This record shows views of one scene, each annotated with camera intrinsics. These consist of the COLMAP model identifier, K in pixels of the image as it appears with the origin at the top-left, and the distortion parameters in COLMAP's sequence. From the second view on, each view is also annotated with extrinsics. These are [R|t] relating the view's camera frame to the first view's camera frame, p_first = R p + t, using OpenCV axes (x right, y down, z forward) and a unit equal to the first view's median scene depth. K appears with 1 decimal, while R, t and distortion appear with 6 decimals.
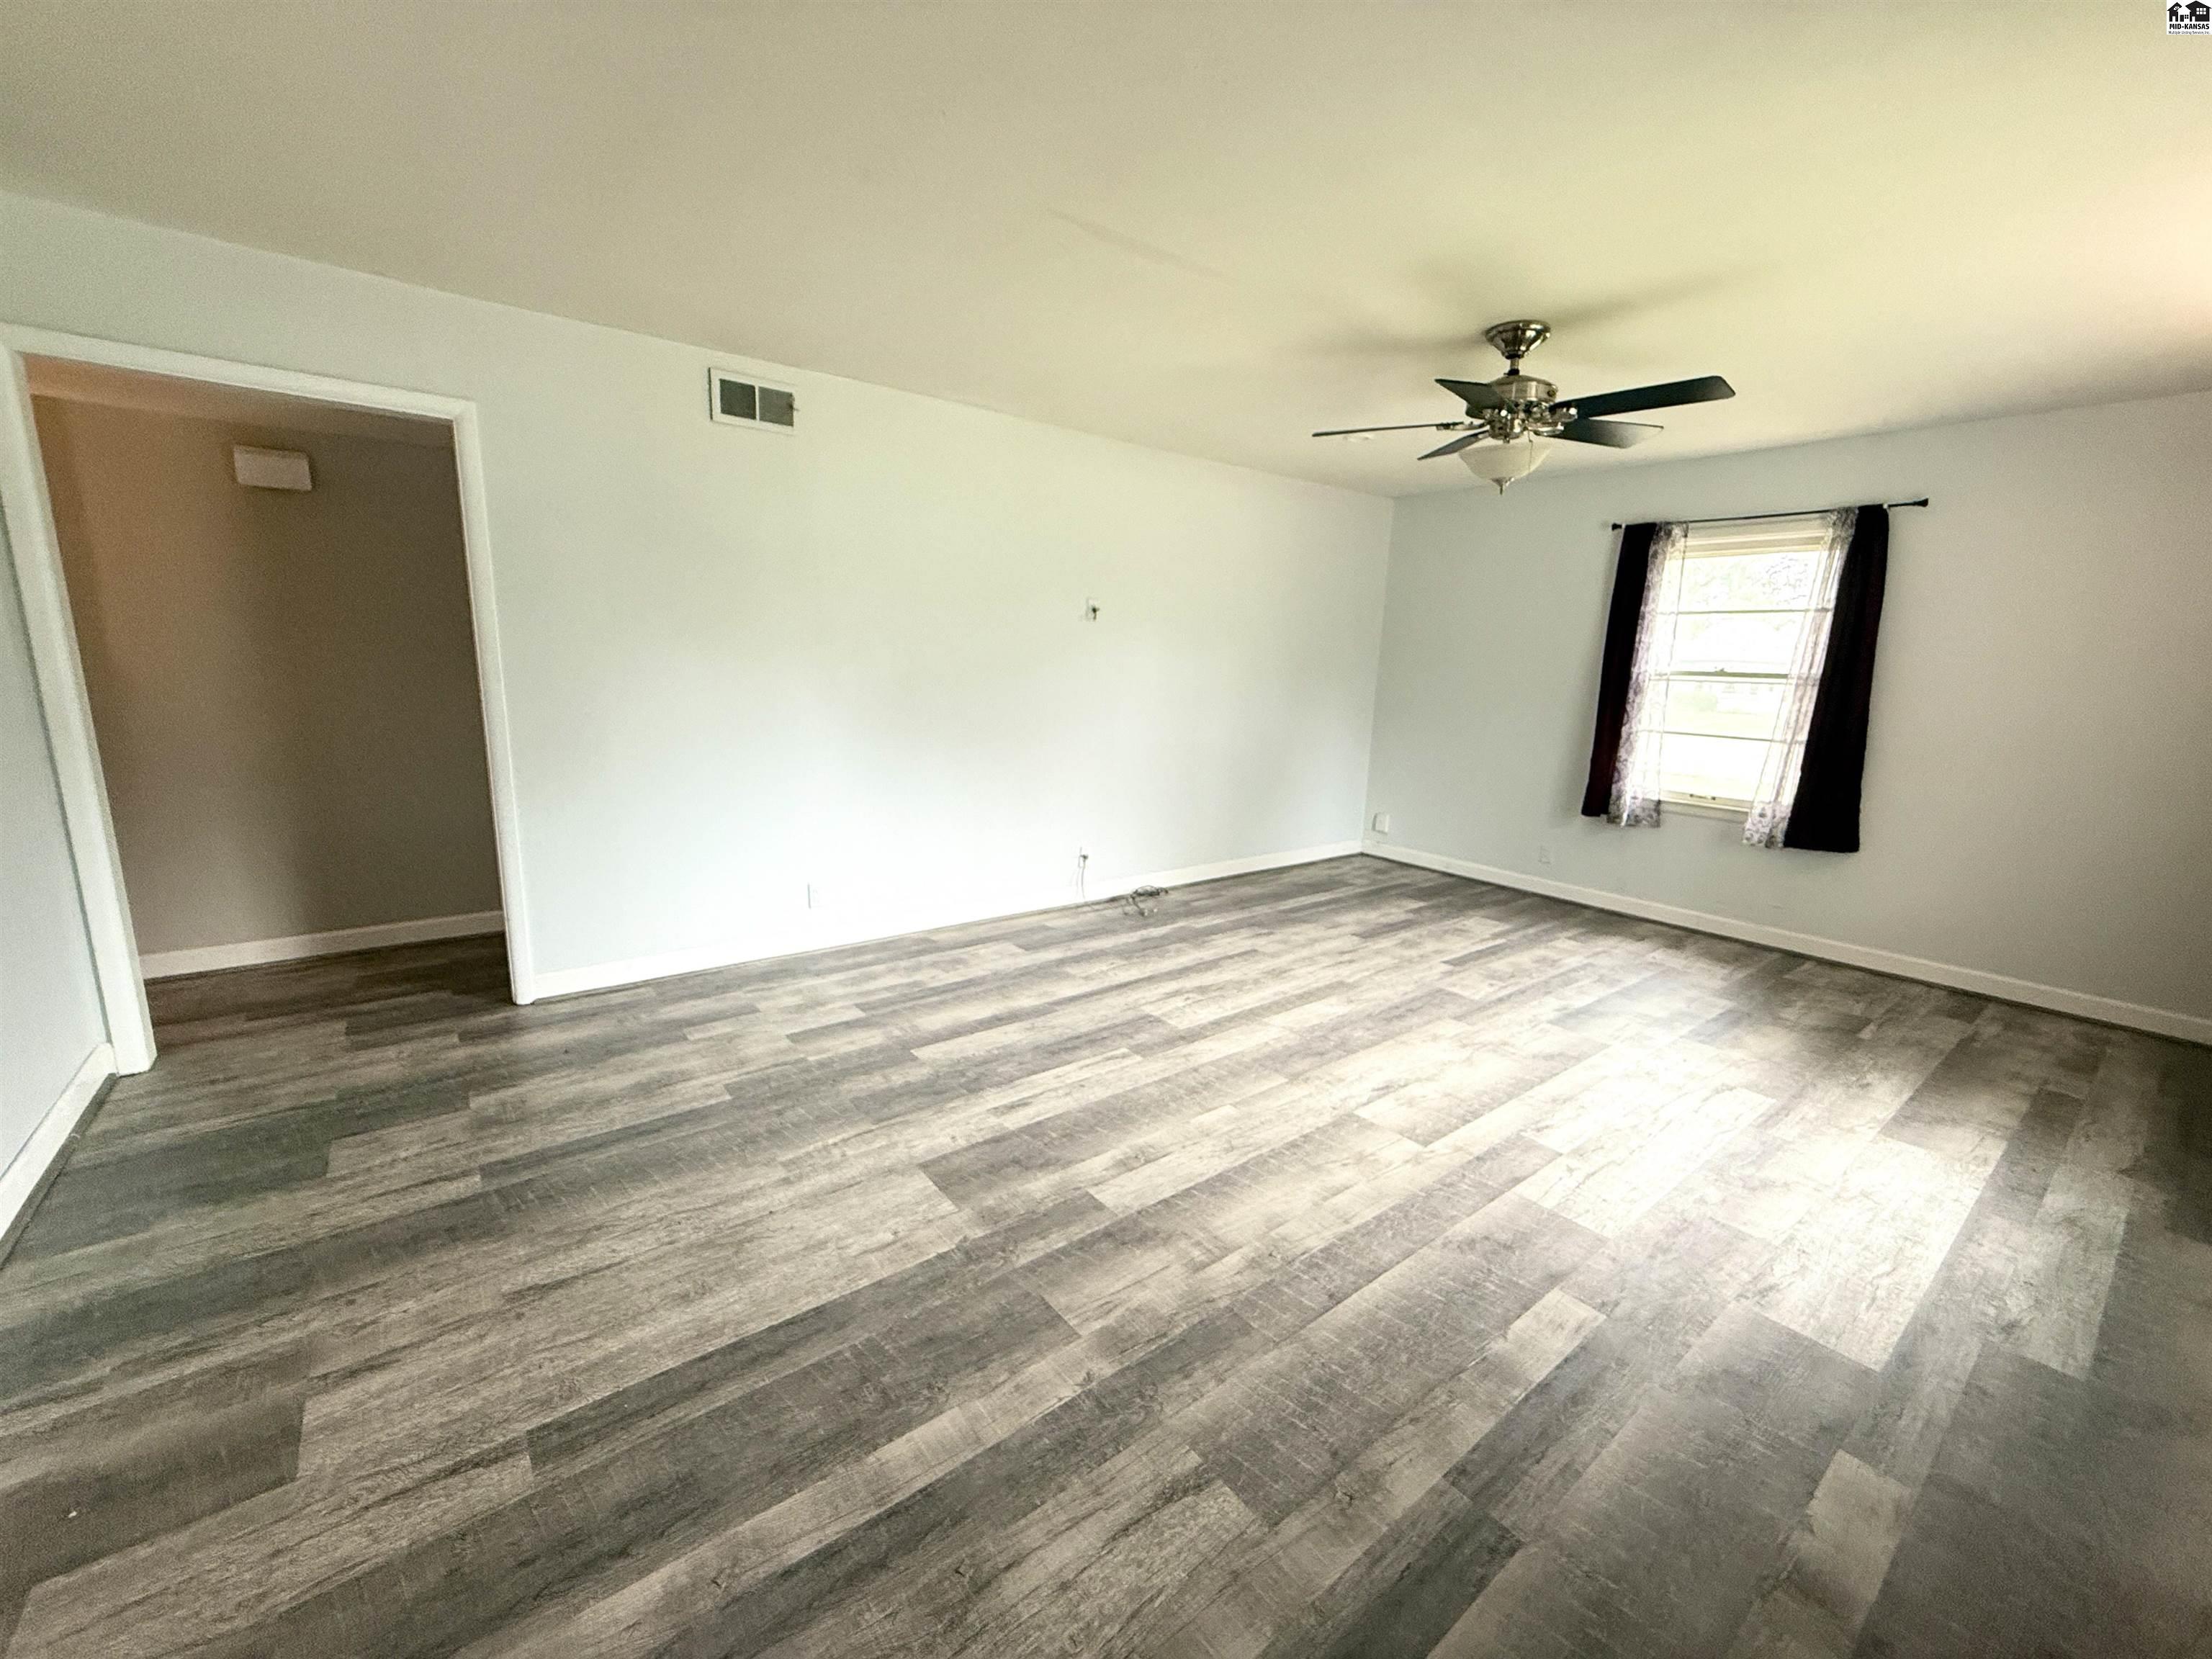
lens RADIAL K [[881.2, 0, 1100.5], [0, 881.2, 832.1], [0, 0, 1]] dist [0.000155, -0.000380]
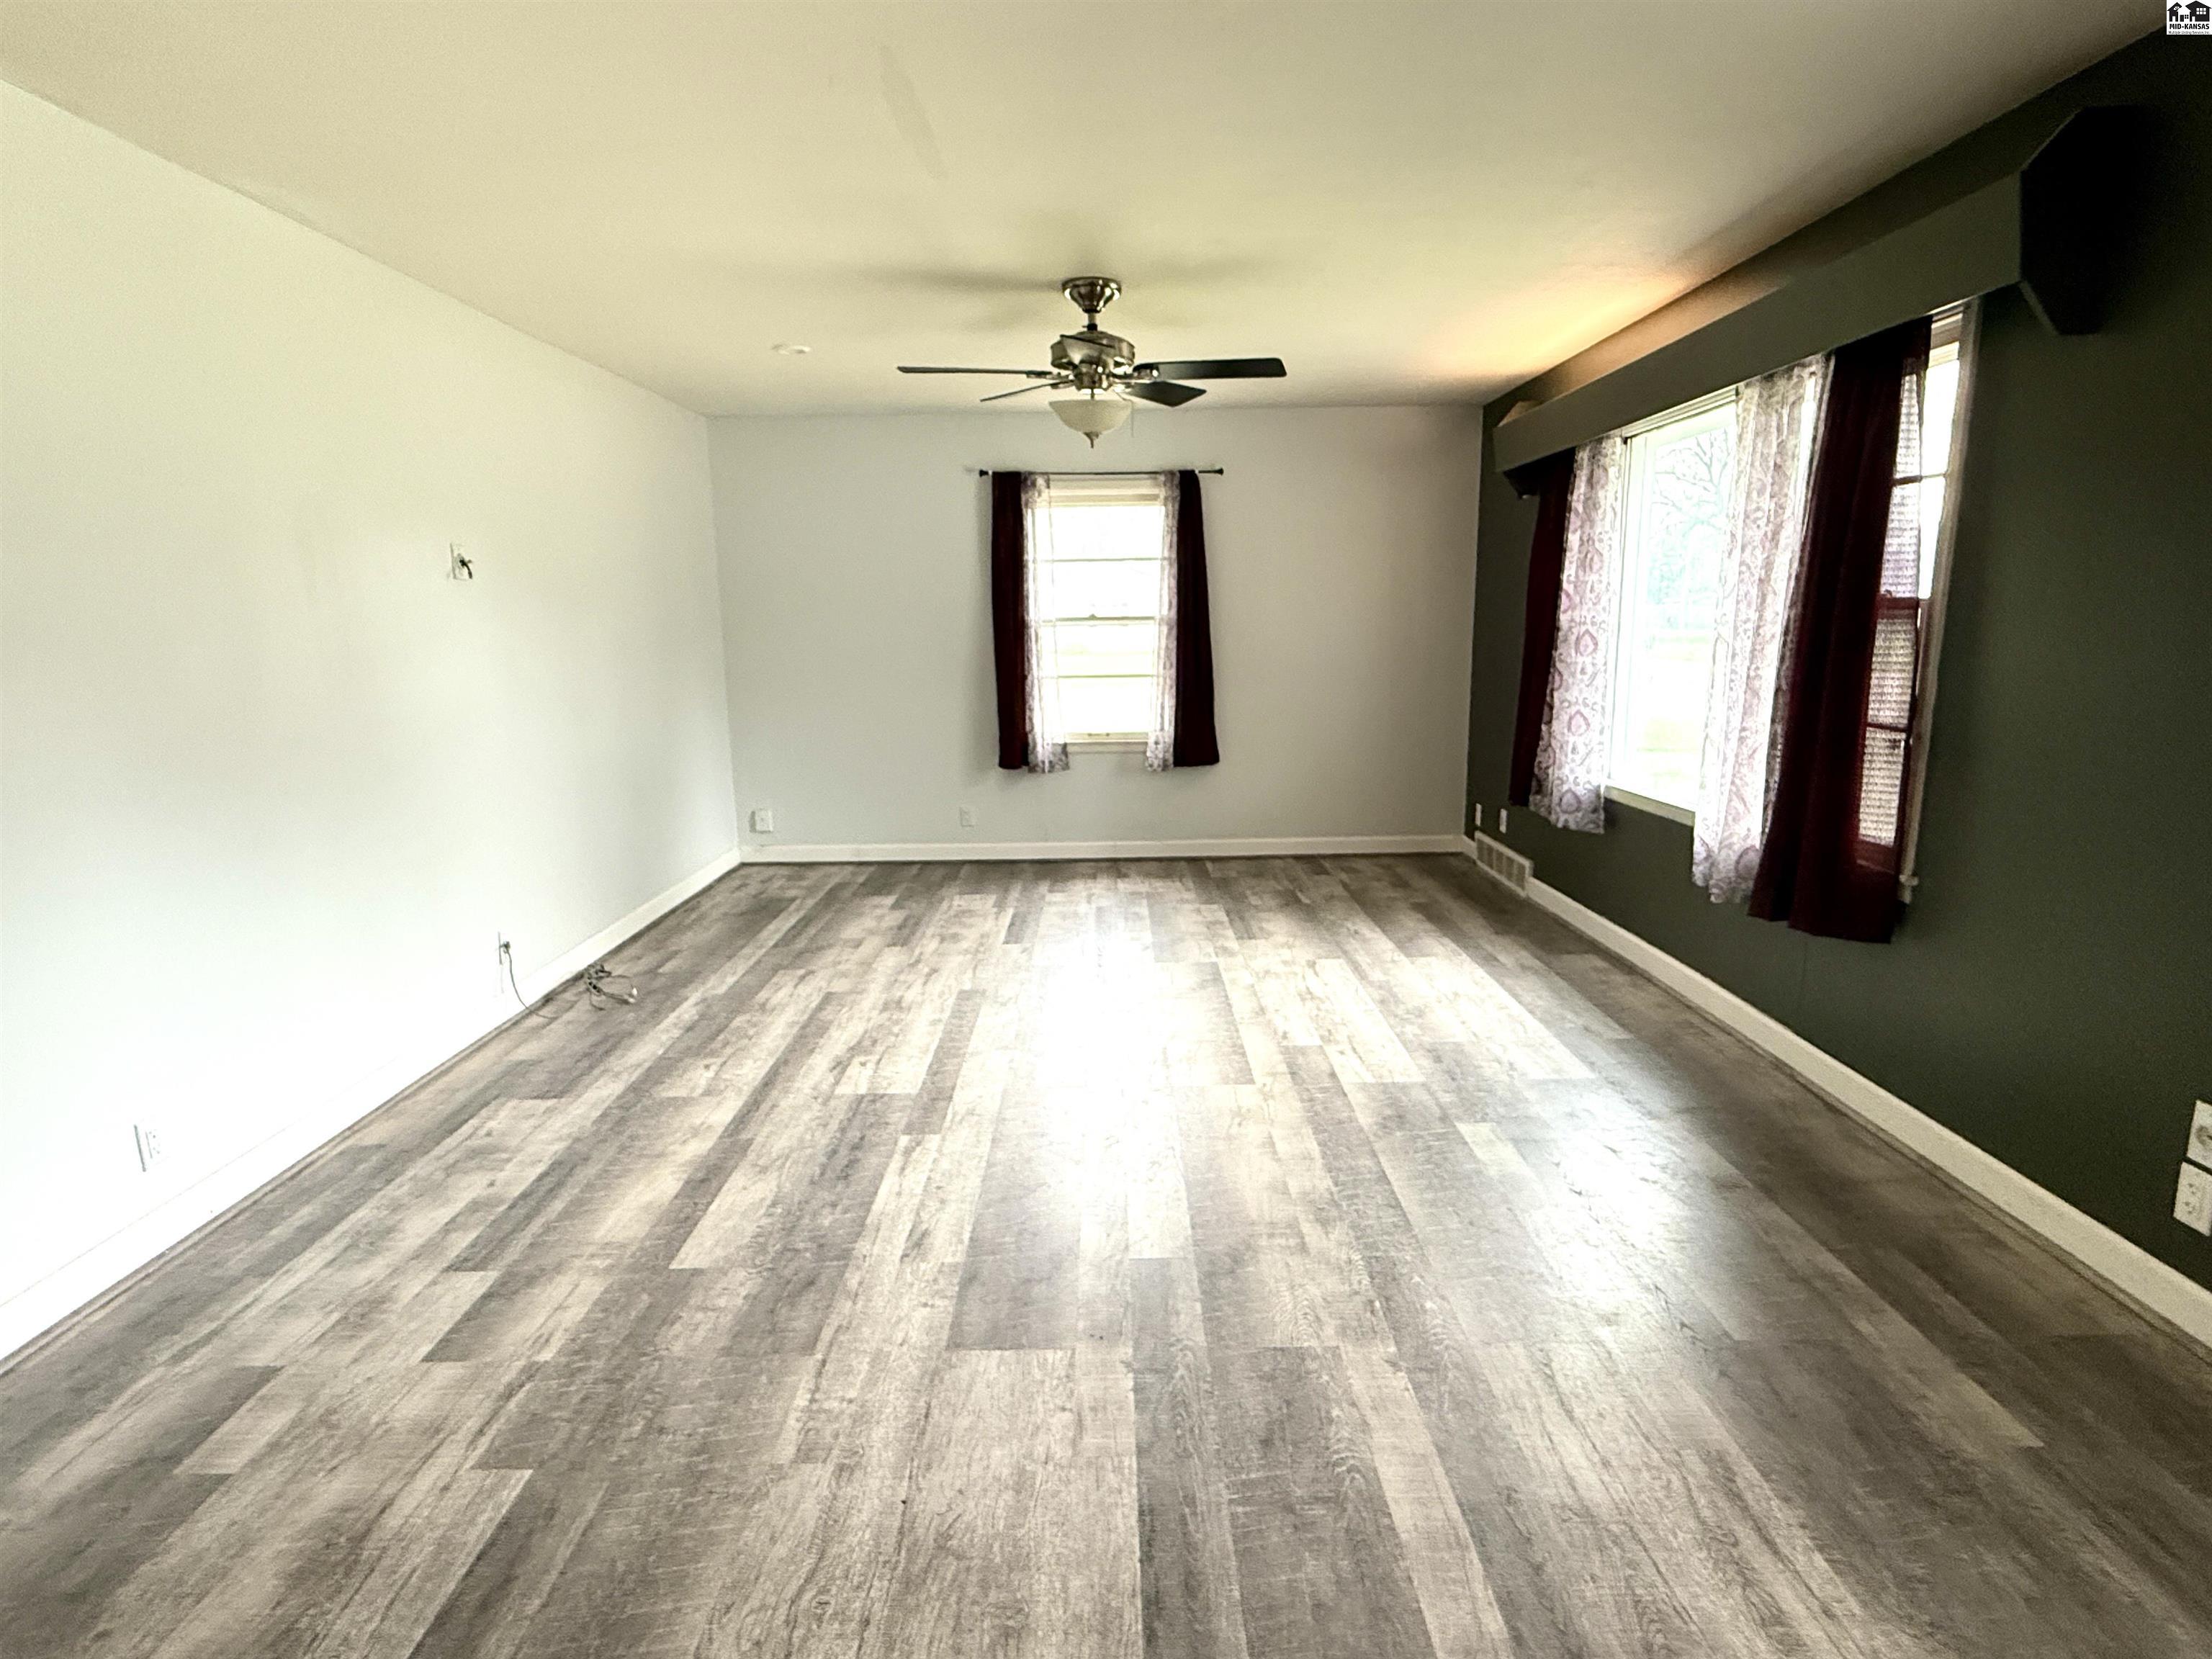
lens RADIAL K [[1135.9, 0, 1099.4], [0, 1135.9, 827.8], [0, 0, 1]] dist [0.000482, -0.000352]
pose [[0.614446, -0.185657, 0.766804, -0.533153], [0.189035, 0.978252, 0.085377, -0.064482], [-0.765978, 0.092493, 0.636178, 0.196356]]
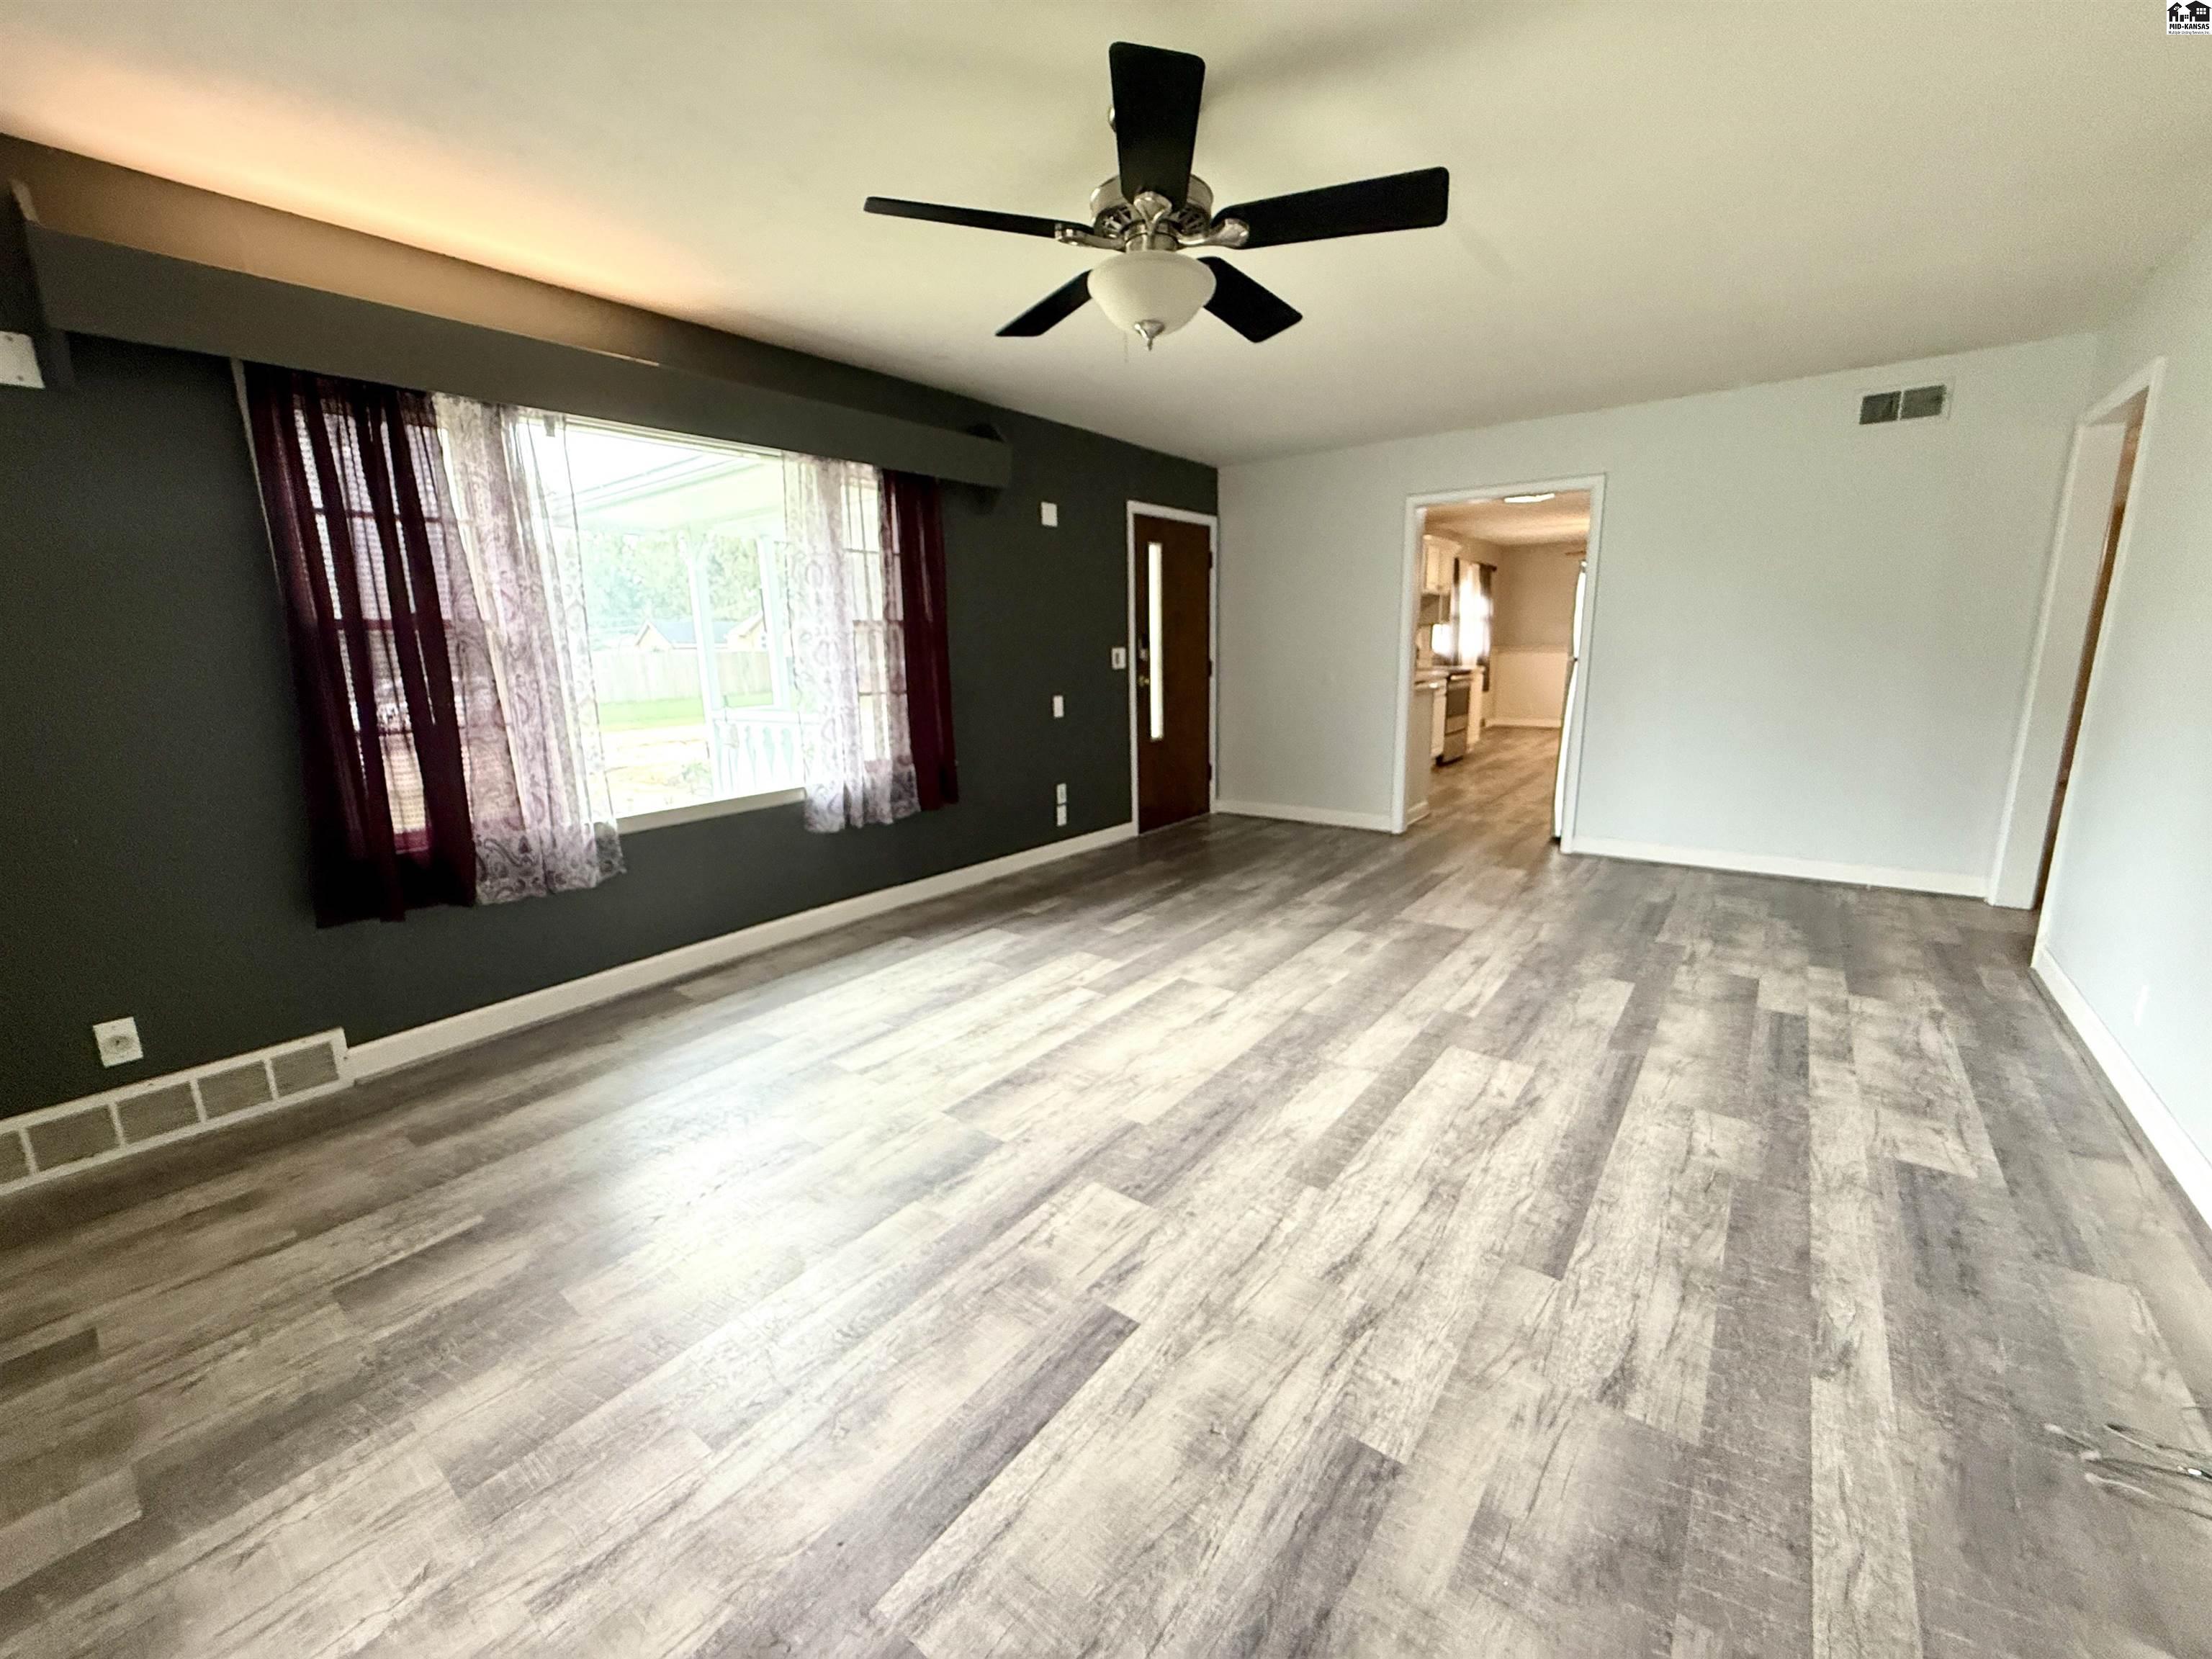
lens RADIAL K [[881.2, 0, 1100.5], [0, 881.2, 832.1], [0, 0, 1]] dist [0.000155, -0.000380]
pose [[-0.967767, 0.041001, -0.248486, 0.605099], [-0.059725, 0.921149, 0.384600, -0.265787], [0.244662, 0.387044, -0.889009, 1.551748]]
